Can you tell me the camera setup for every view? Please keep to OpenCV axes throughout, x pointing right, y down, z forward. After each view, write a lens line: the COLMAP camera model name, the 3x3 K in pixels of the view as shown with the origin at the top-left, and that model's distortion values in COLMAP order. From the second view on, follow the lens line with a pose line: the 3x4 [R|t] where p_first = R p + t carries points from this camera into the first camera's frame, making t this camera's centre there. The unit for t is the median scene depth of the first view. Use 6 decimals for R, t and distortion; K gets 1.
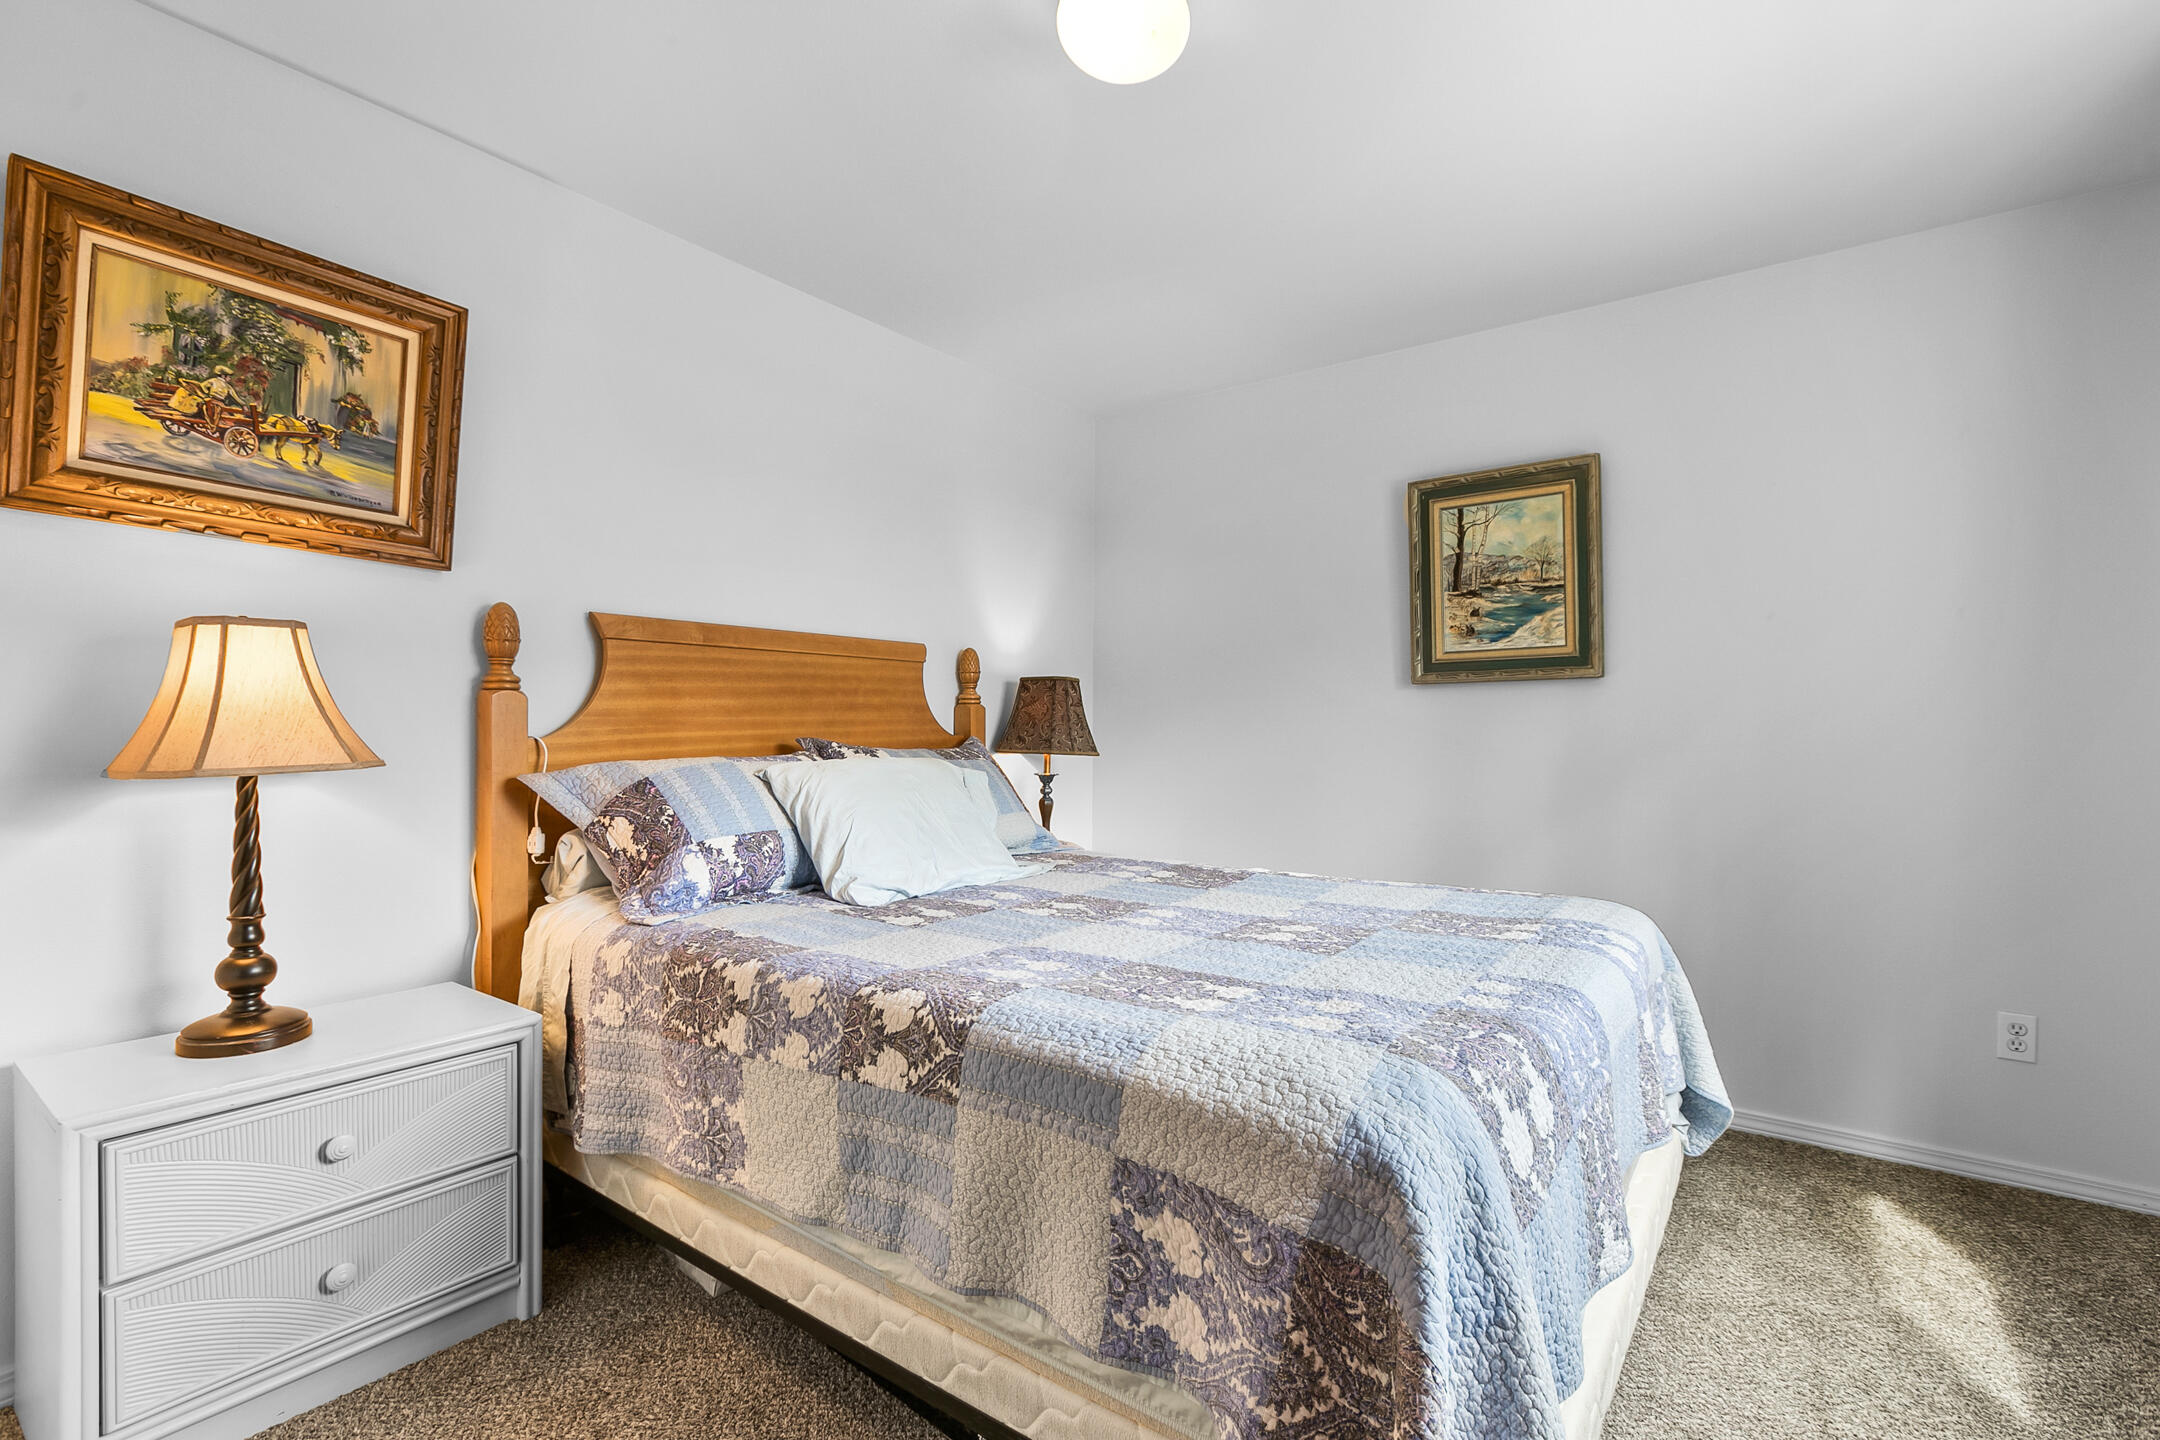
lens RADIAL K [[988.5, 0, 1078.4], [0, 988.5, 727.8], [0, 0, 1]] dist [0.002256, -0.001856]
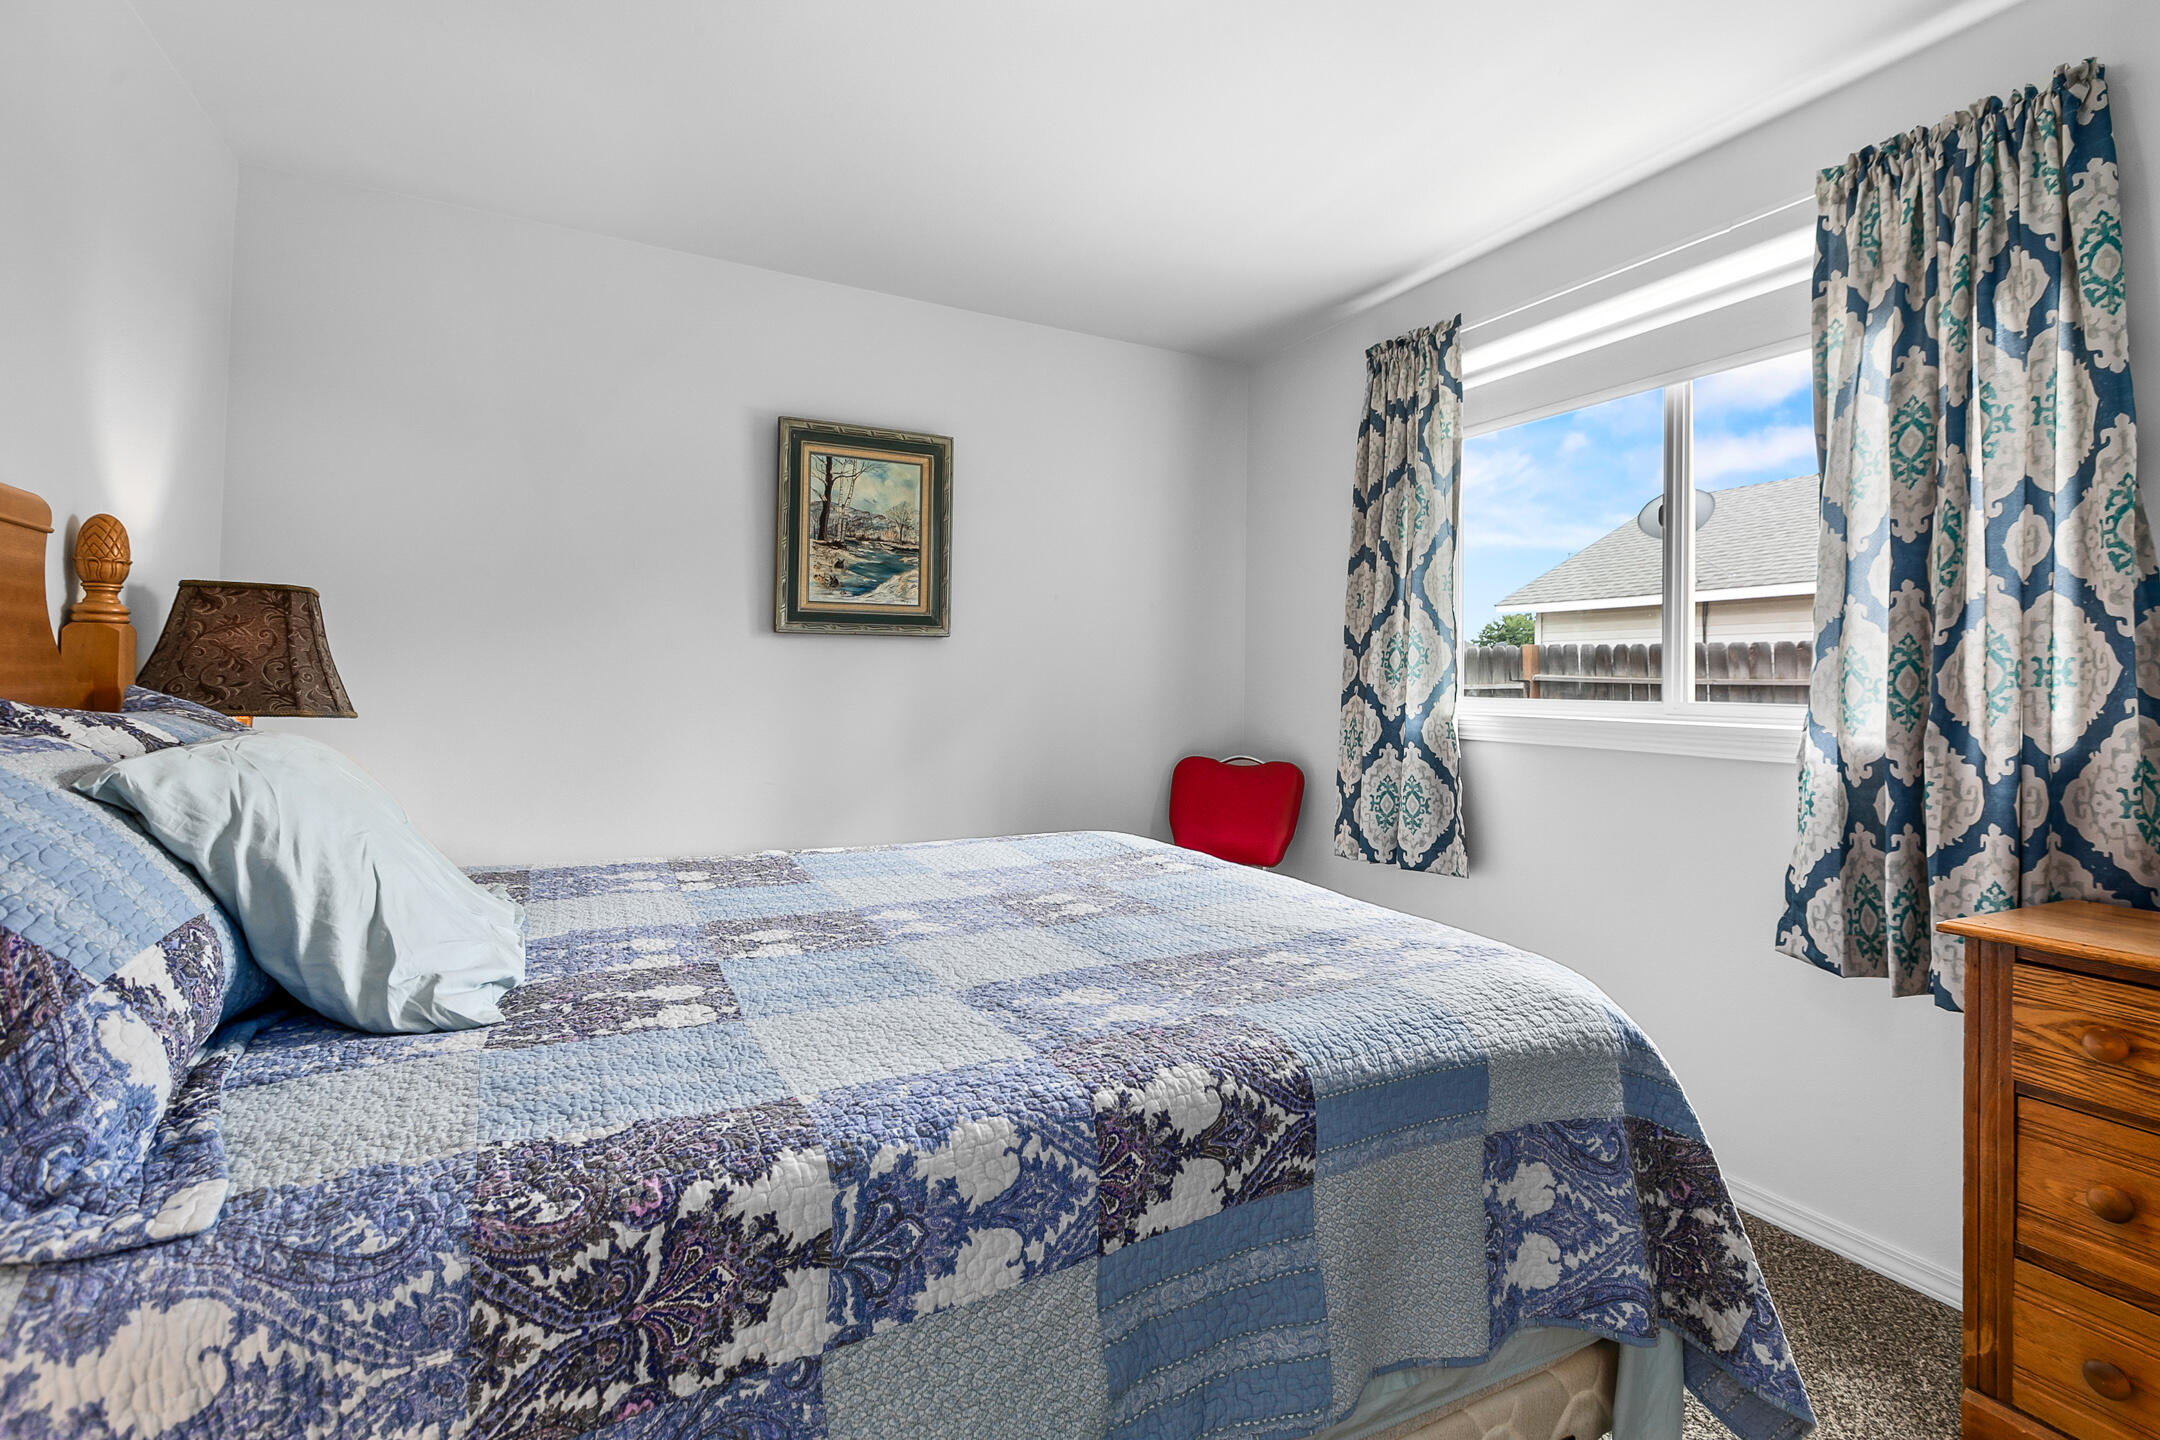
lens RADIAL K [[988.5, 0, 1074.4], [0, 988.5, 660.5], [0, 0, 1]] dist [0.002256, -0.001856]
pose [[0.444042, 0.027570, 0.895582, -0.700218], [-0.015597, 0.999613, -0.023039, -0.001719], [-0.895870, -0.003739, 0.444300, 0.641167]]
